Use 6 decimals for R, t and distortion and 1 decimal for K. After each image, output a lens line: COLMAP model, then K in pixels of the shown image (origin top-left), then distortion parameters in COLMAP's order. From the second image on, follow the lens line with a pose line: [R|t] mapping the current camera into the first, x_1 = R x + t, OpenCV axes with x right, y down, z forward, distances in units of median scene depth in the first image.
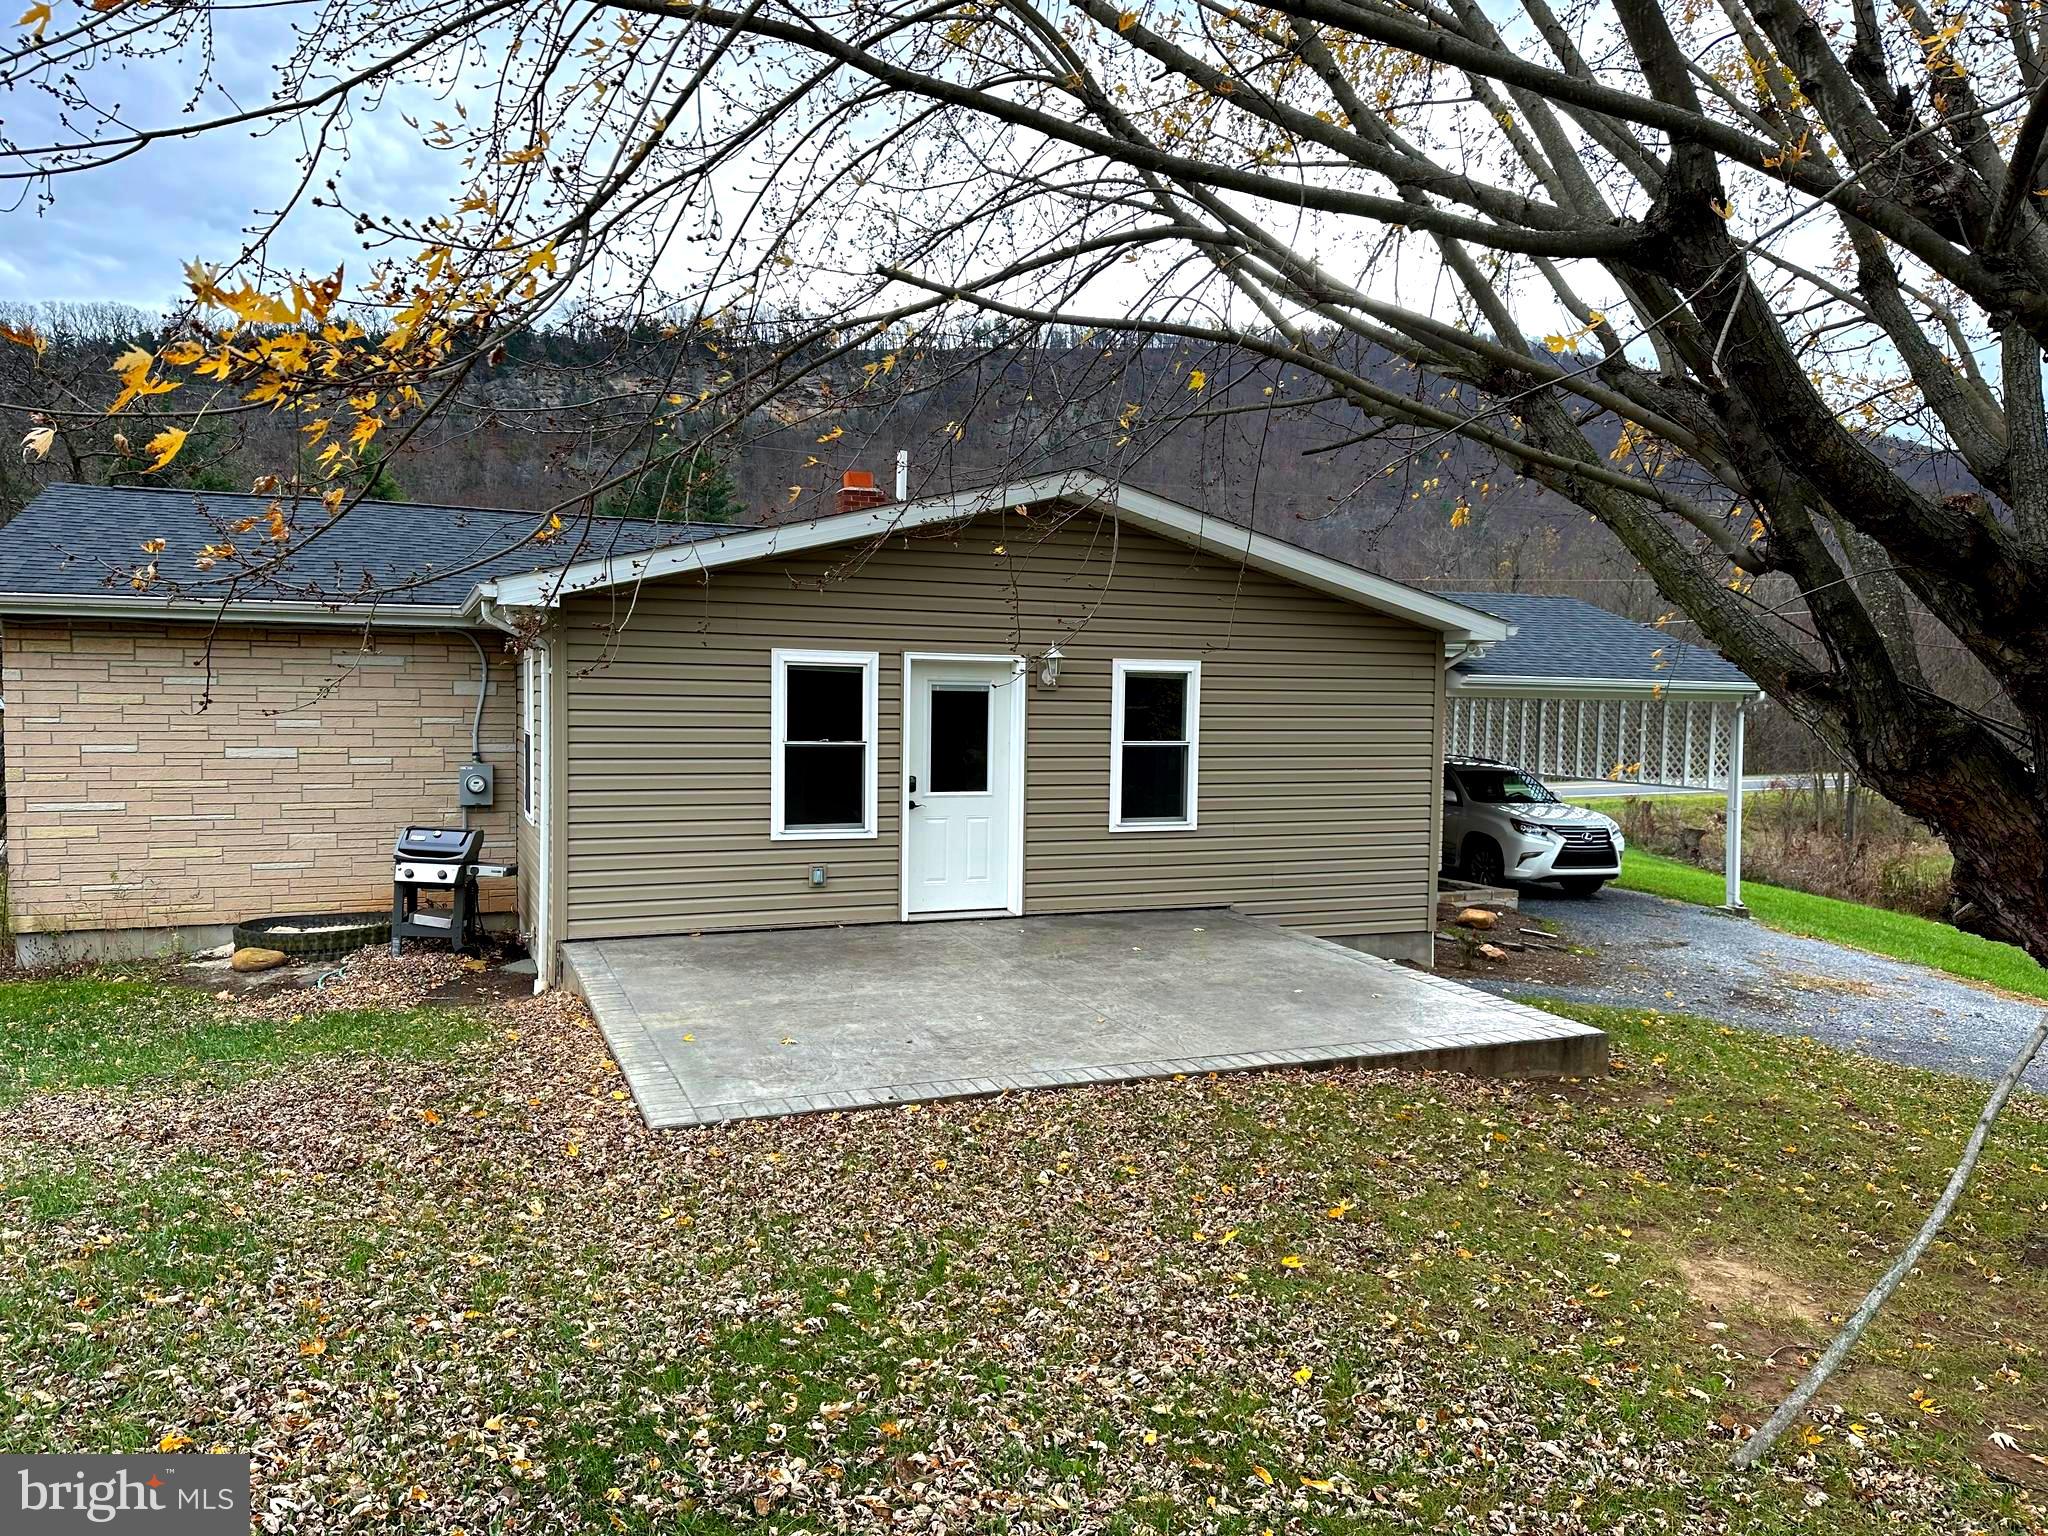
lens RADIAL K [[1416.7, 0, 1024.0], [0, 1416.7, 768.0], [0, 0, 1]] dist [0.081451, -0.111881]
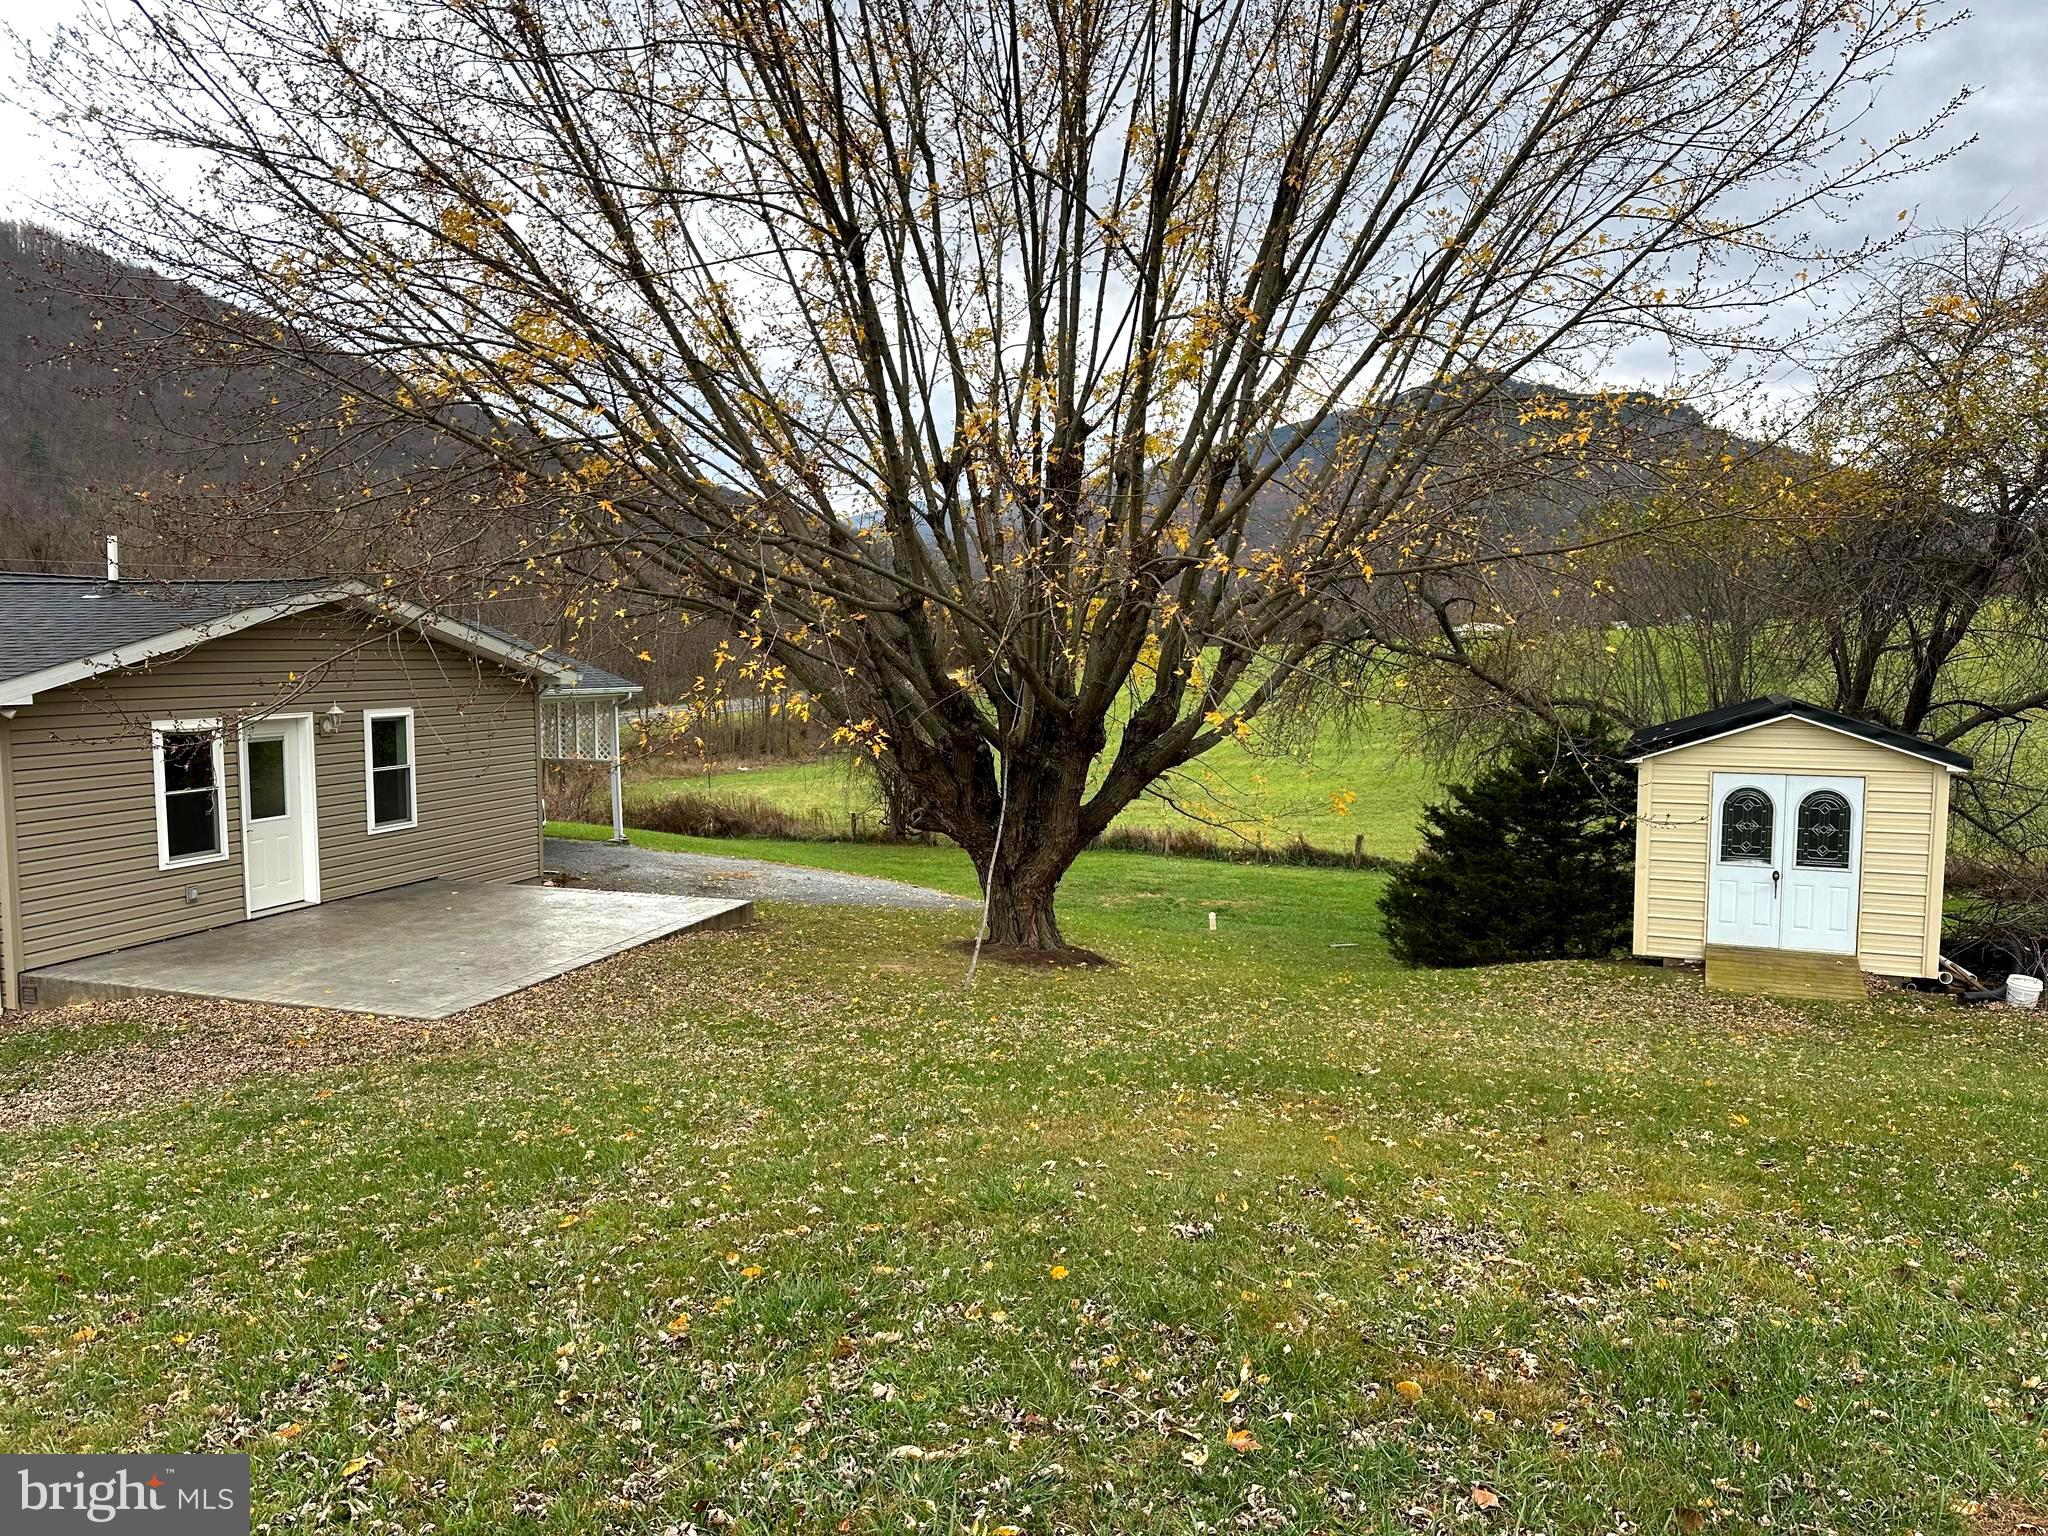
lens RADIAL K [[1414.6, 0, 1024.0], [0, 1414.6, 768.0], [0, 0, 1]] dist [0.052870, -0.065151]
pose [[0.613289, -0.079875, 0.785809, -0.641129], [0.050726, 0.996803, 0.061732, -0.073869], [-0.788228, 0.002002, 0.615380, -0.370250]]
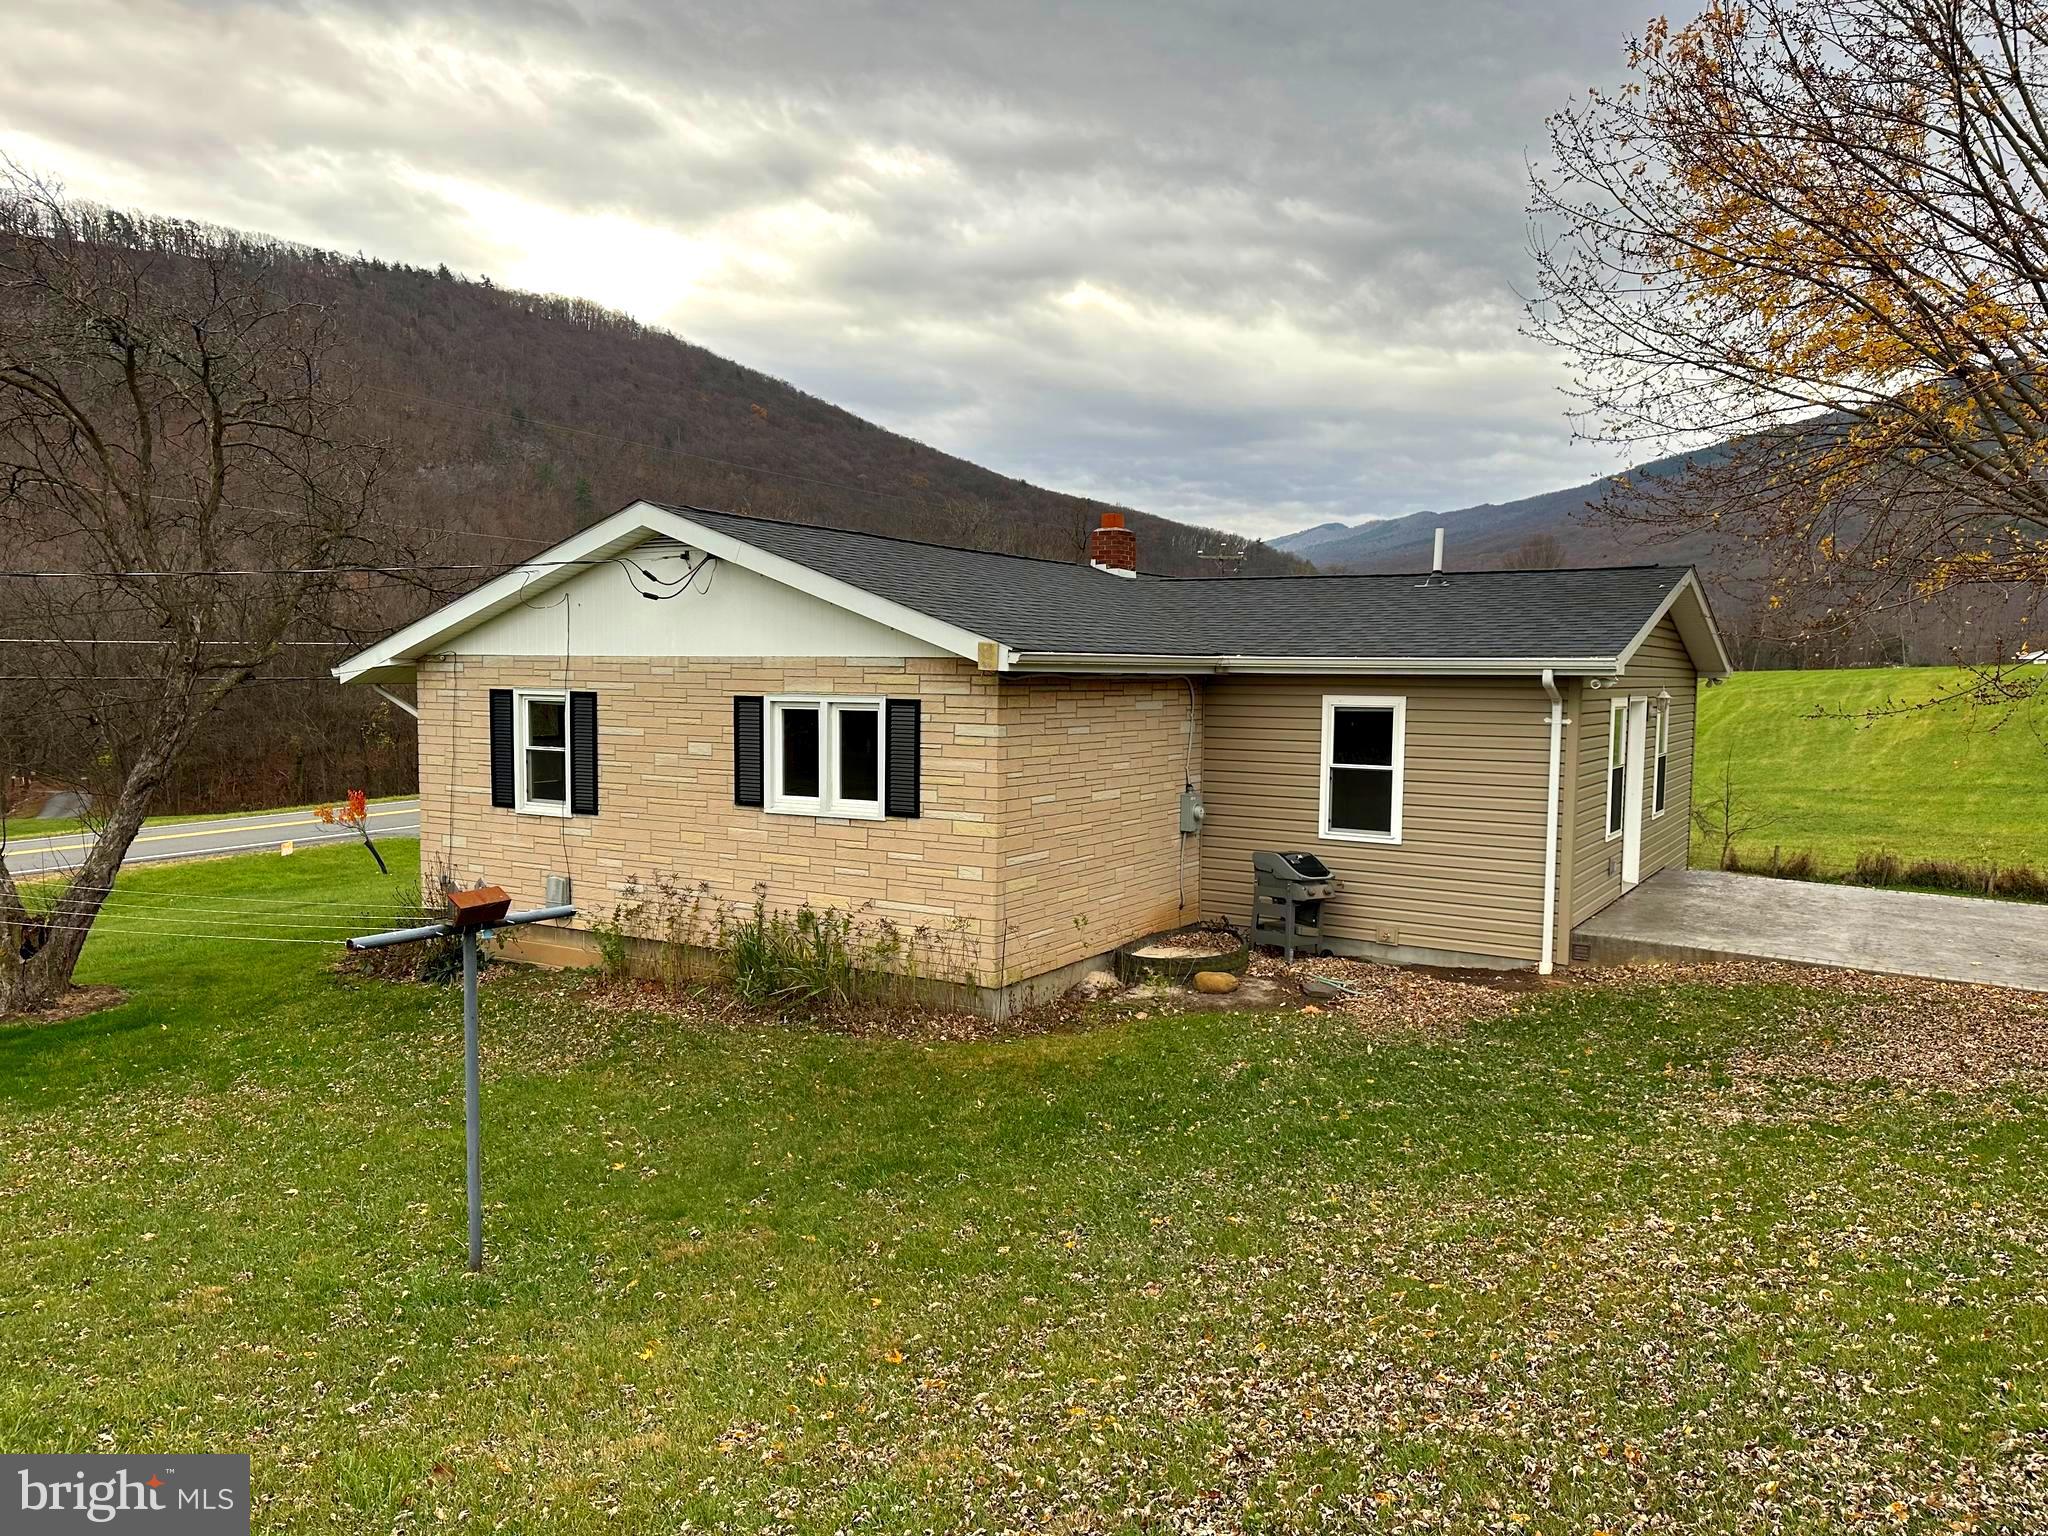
lens RADIAL K [[1425.7, 0, 1004.6], [0, 1425.7, 632.6], [0, 0, 1]] dist [0.013625, 0.003179]
pose [[0.823542, 0.012903, 0.567109, -1.275625], [0.029171, 0.997455, -0.065056, -0.068636], [-0.566505, 0.070120, 0.821070, 0.174847]]
